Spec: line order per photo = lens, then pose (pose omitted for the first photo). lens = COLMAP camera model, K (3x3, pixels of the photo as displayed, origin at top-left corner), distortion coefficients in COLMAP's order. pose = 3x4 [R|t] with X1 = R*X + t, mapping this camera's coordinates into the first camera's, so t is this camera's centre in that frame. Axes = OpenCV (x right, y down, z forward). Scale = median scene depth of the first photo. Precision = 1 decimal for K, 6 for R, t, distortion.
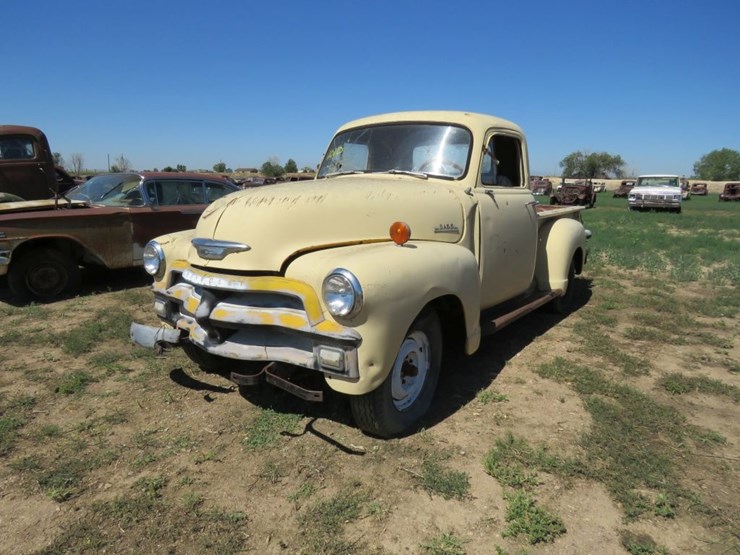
lens RADIAL K [[473.1, 0, 365.8], [0, 473.1, 278.5], [0, 0, 1]] dist [0.002729, -0.009142]
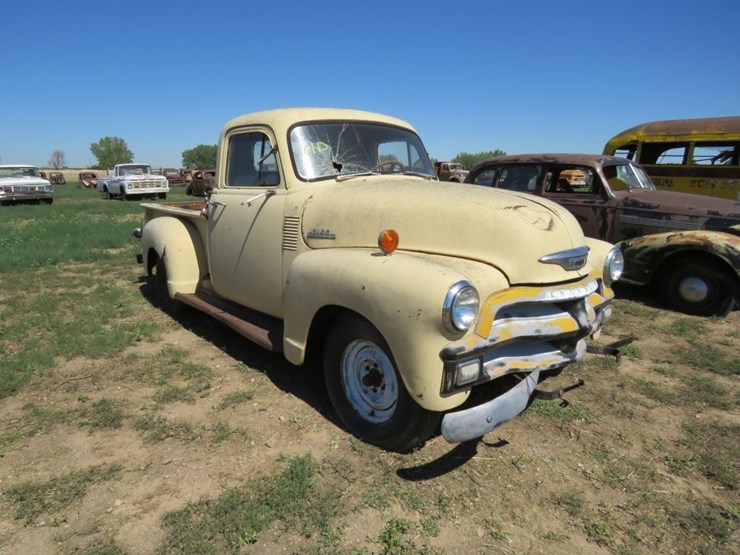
lens RADIAL K [[473.1, 0, 356.0], [0, 473.1, 282.4], [0, 0, 1]] dist [0.002729, -0.009142]
pose [[0.248179, -0.229101, 0.941233, -1.320024], [0.198836, 0.962991, 0.181969, -0.271893], [-0.948088, 0.141991, 0.284547, 1.116352]]
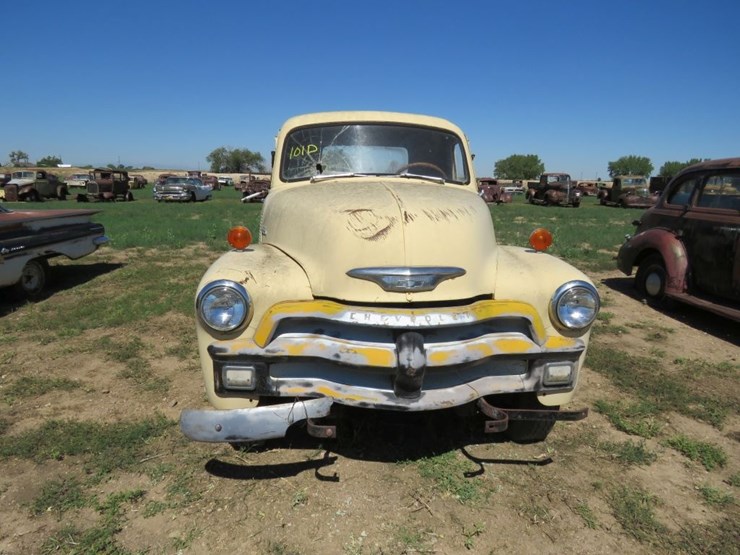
lens RADIAL K [[473.1, 0, 367.7], [0, 473.1, 276.1], [0, 0, 1]] dist [0.002729, -0.009142]
pose [[0.761620, -0.126721, 0.635513, -0.837855], [0.122208, 0.991184, 0.051183, -0.110111], [-0.636396, 0.038683, 0.770392, 0.428358]]
